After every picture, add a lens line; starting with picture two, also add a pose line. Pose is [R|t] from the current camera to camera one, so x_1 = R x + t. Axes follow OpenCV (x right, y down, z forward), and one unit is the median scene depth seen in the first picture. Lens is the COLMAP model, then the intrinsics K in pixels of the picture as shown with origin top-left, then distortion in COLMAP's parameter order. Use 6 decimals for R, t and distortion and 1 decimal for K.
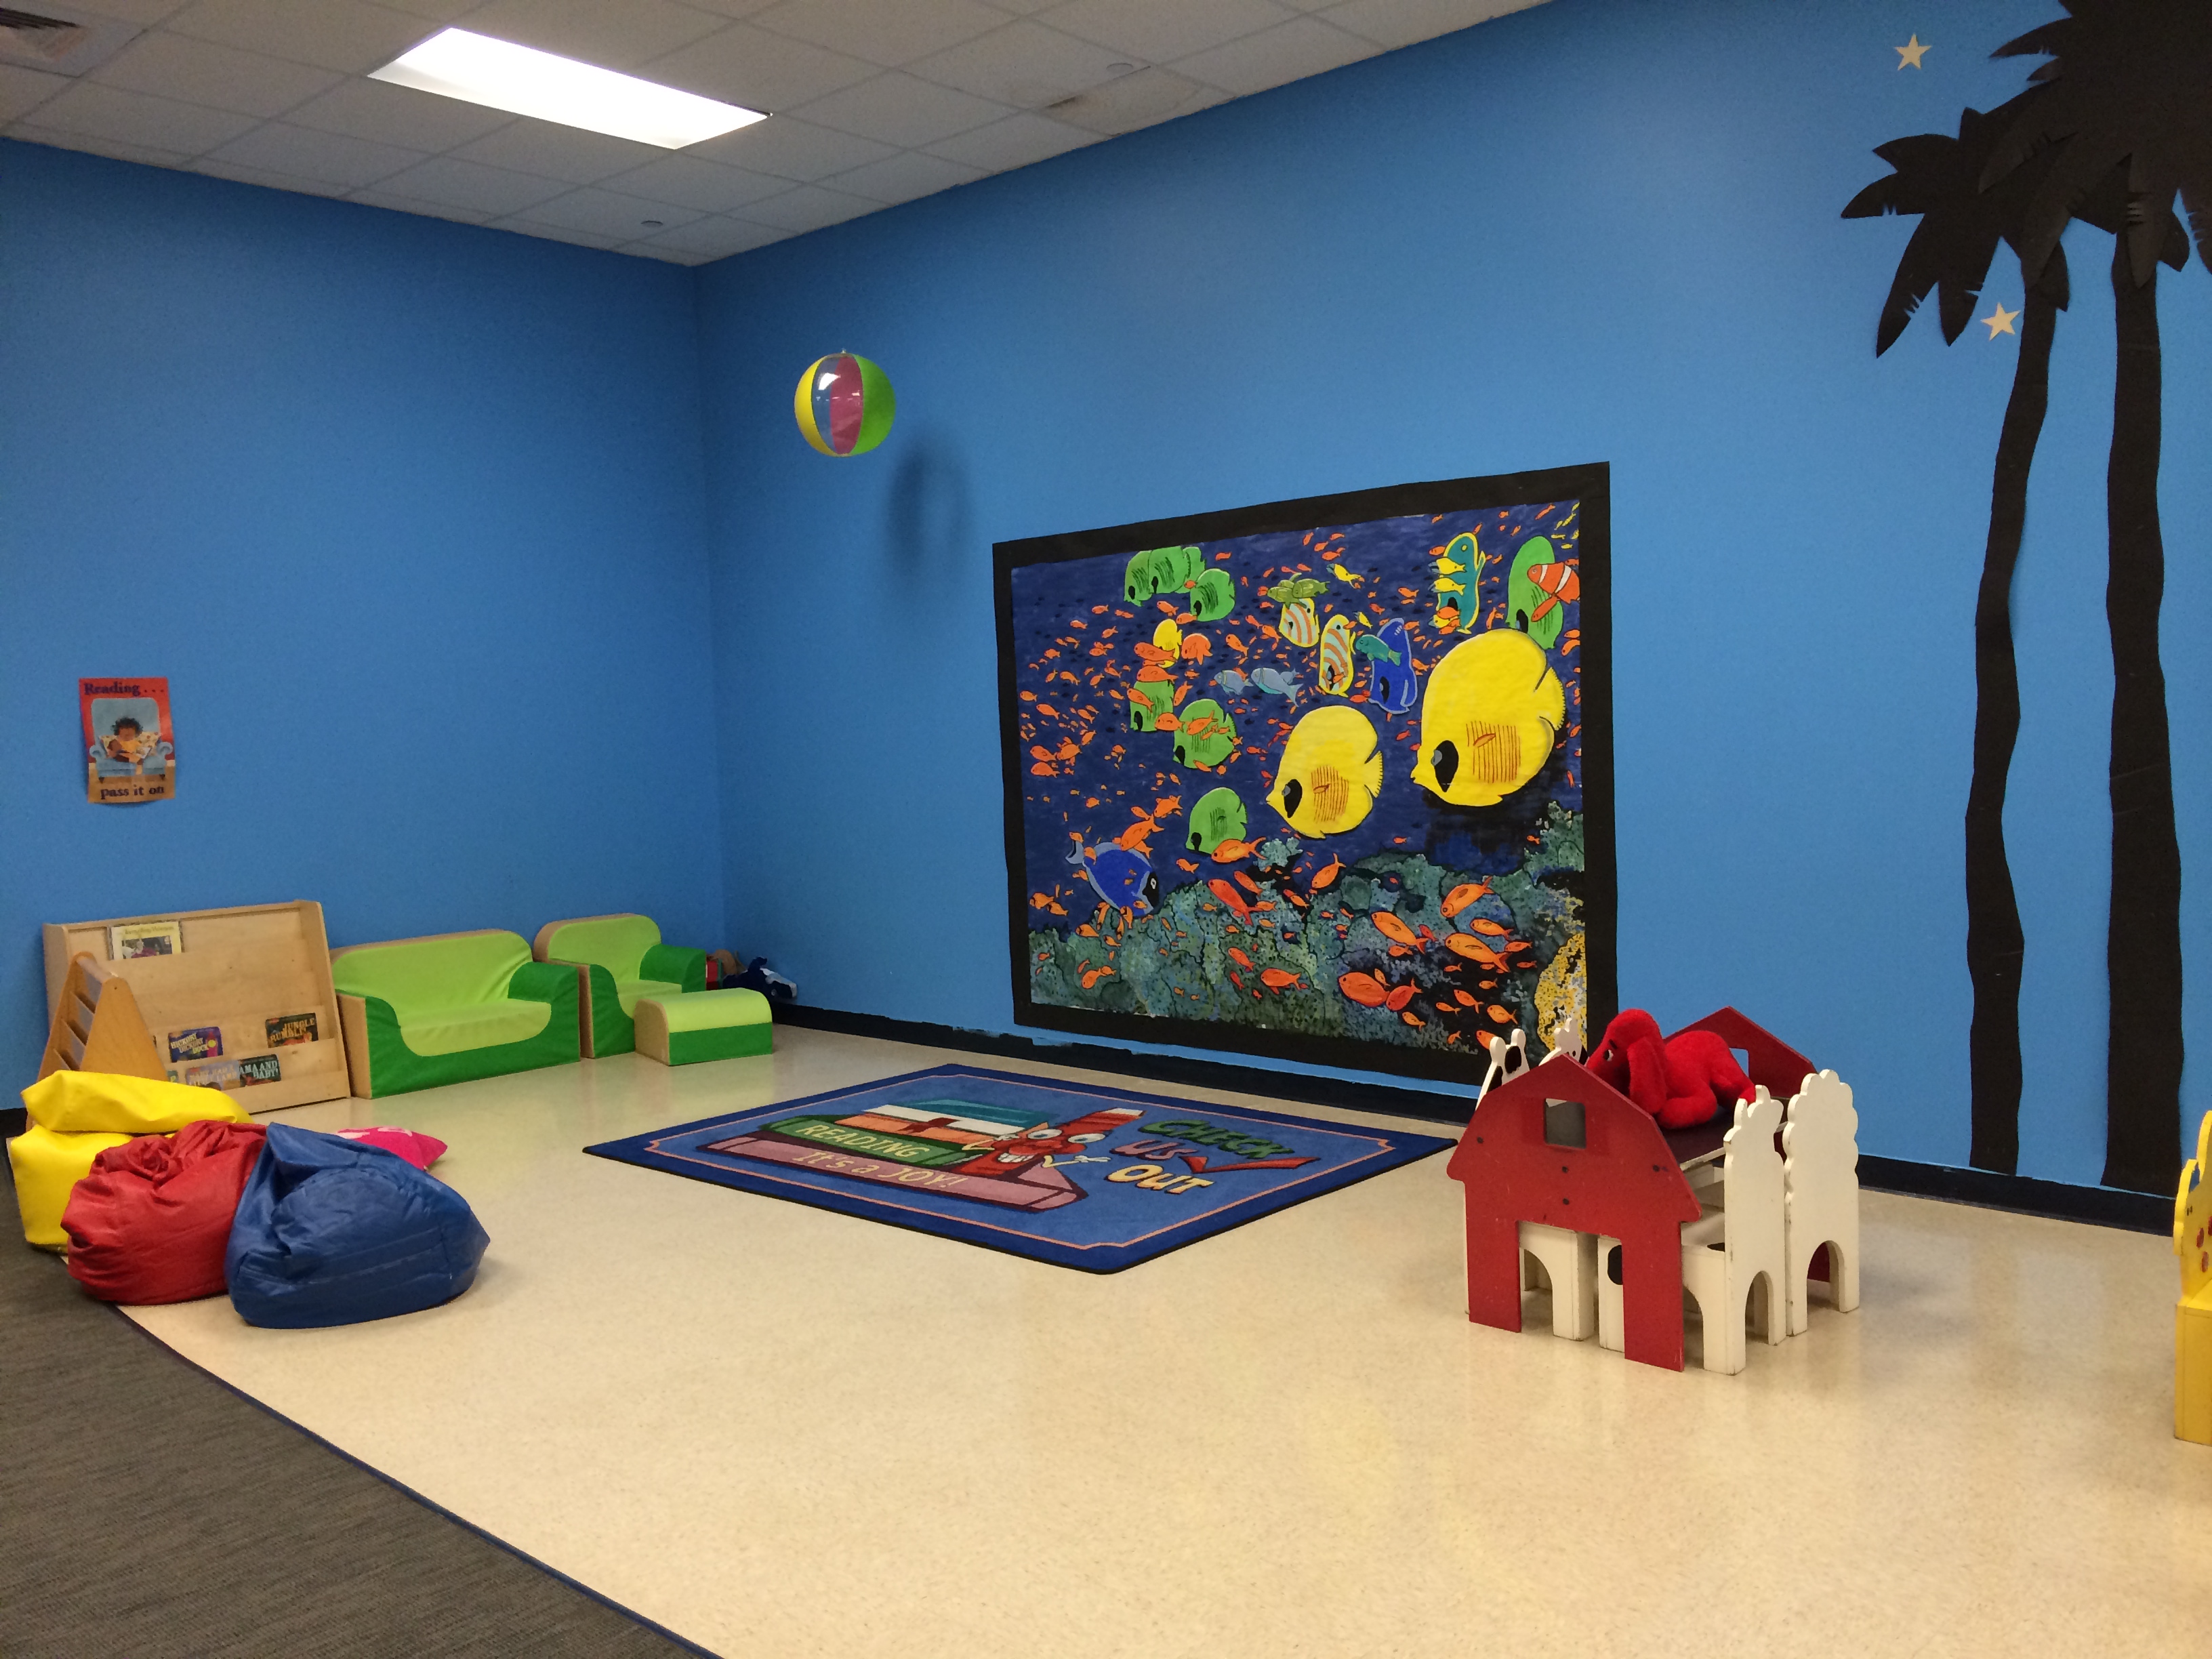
lens RADIAL K [[1851.7, 0, 1116.1], [0, 1851.7, 823.6], [0, 0, 1]] dist [0.079016, -0.107115]
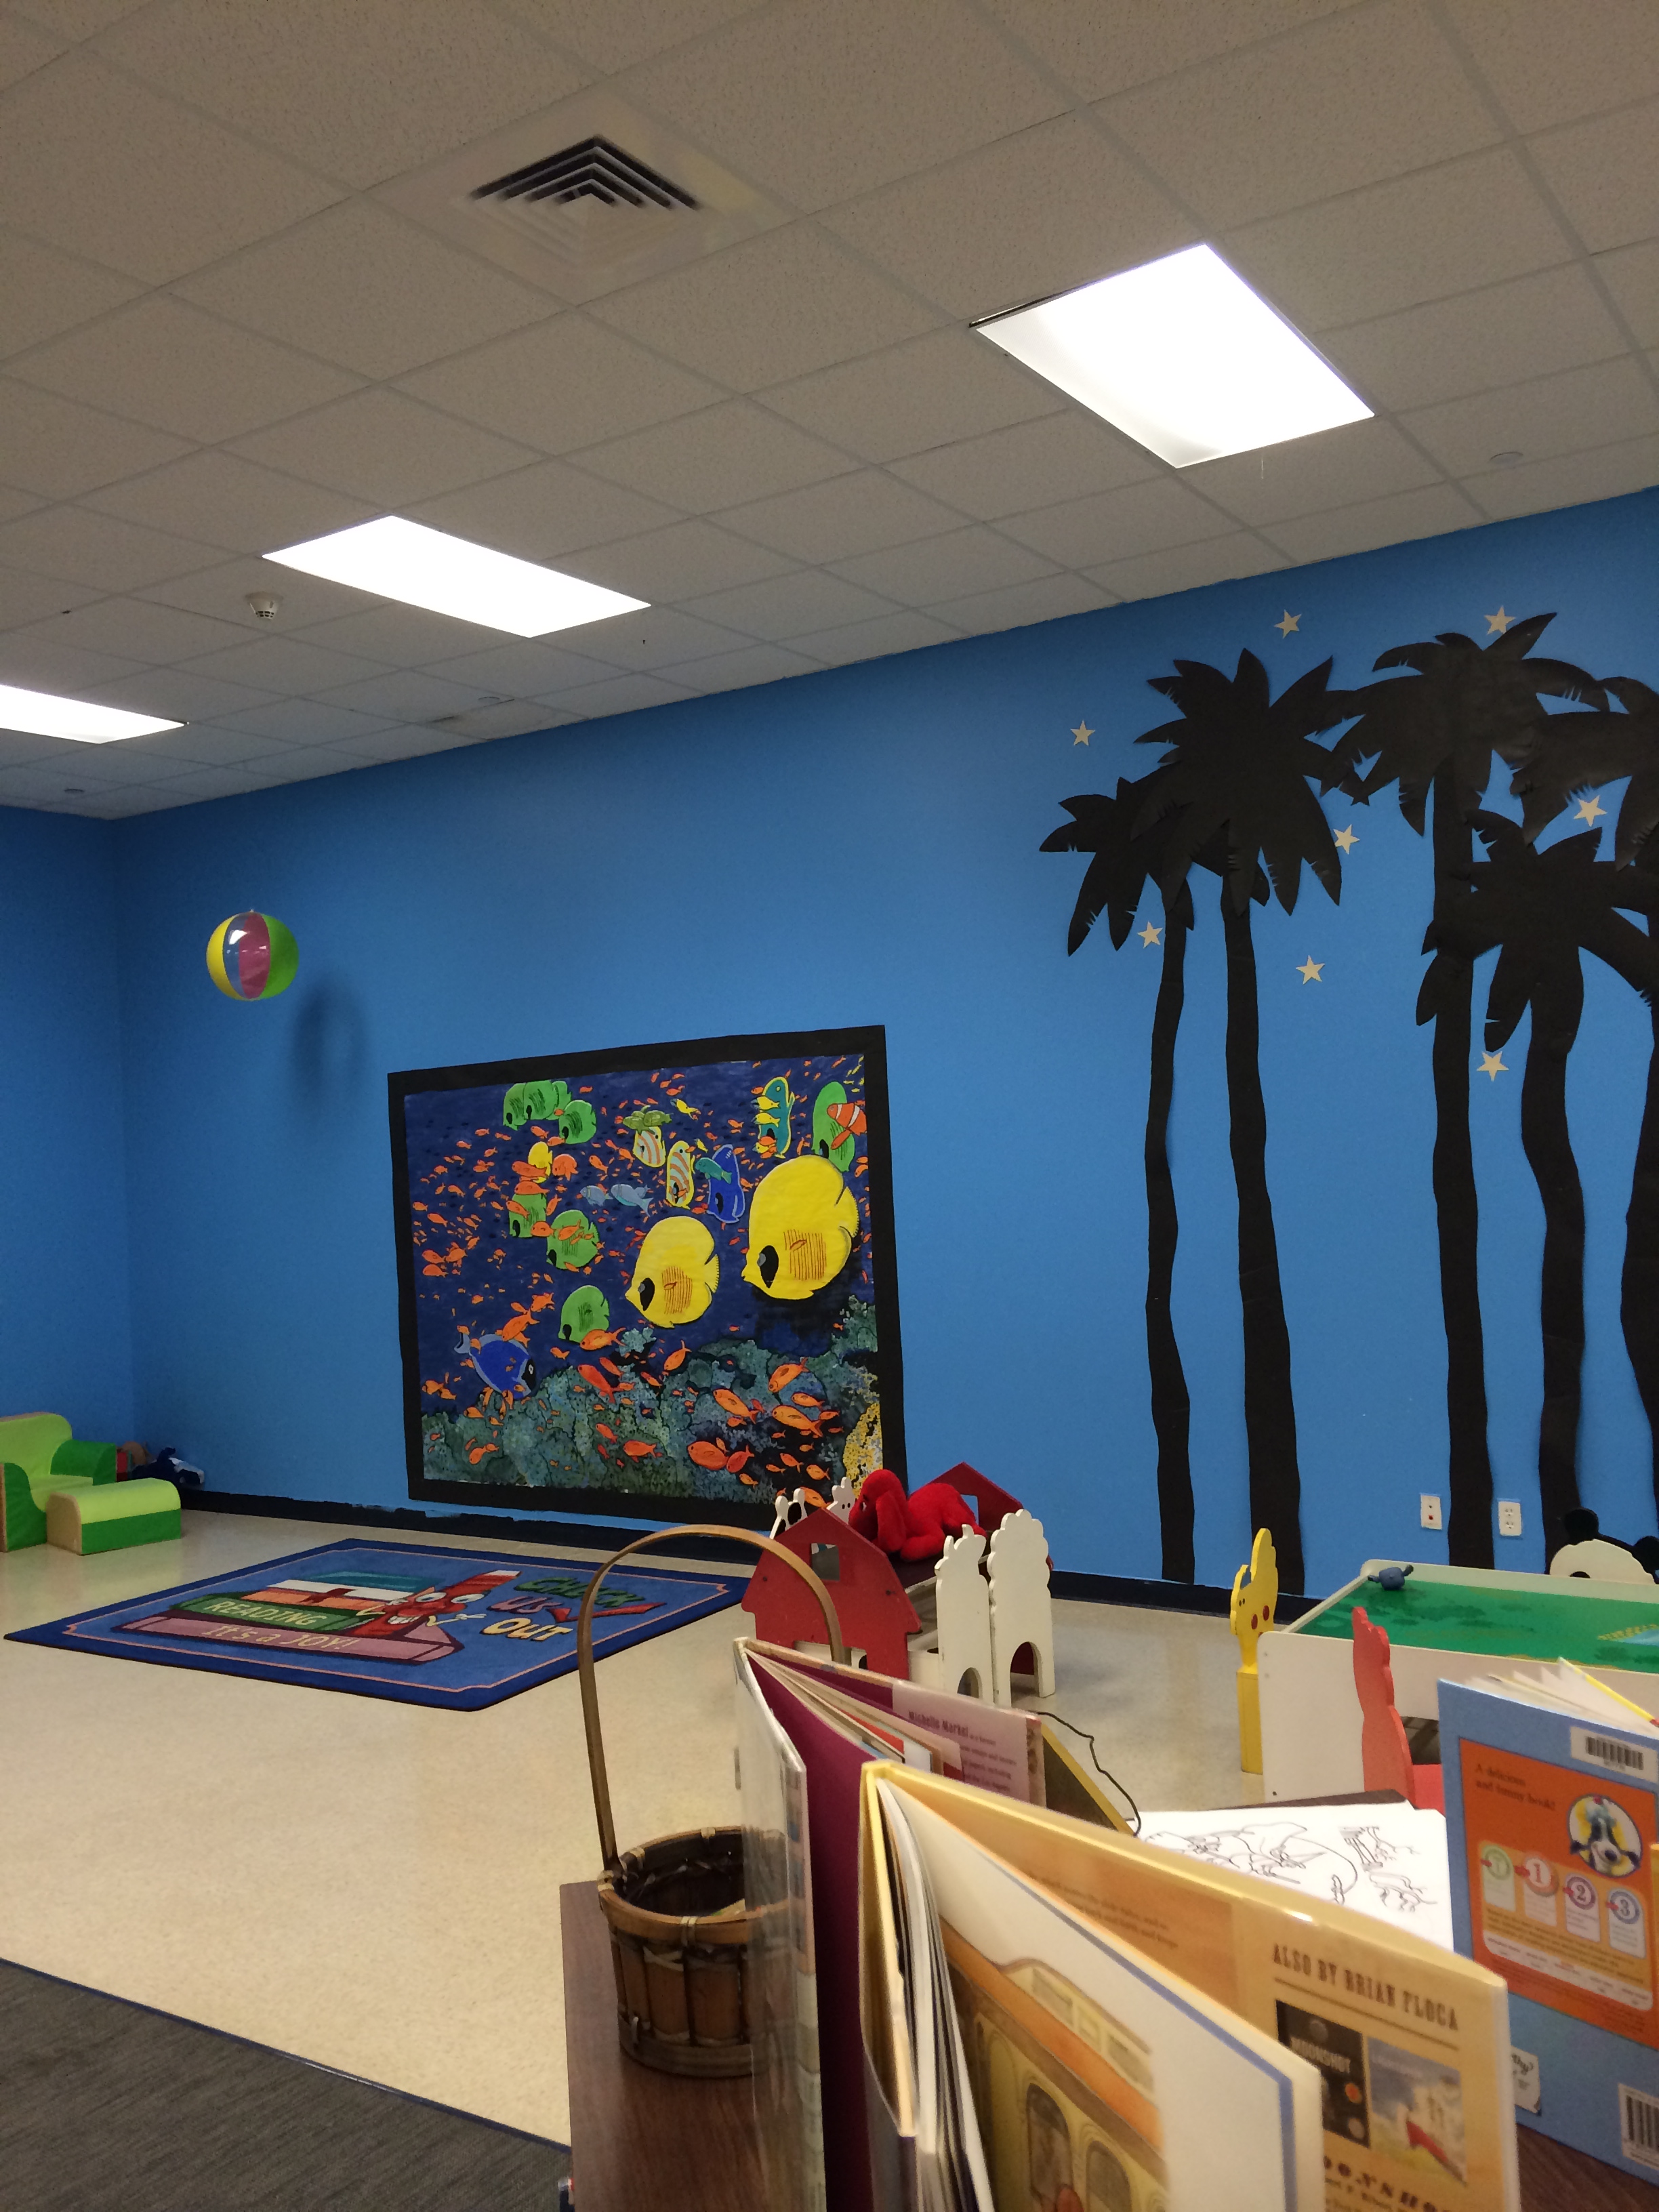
lens RADIAL K [[1851.7, 0, 841.2], [0, 1851.7, 1099.2], [0, 0, 1]] dist [0.079016, -0.107115]
pose [[0.986931, -0.012235, 0.160677, 0.031338], [0.026921, 0.995619, -0.089542, -0.030630], [-0.158877, 0.092697, 0.982937, -0.212240]]
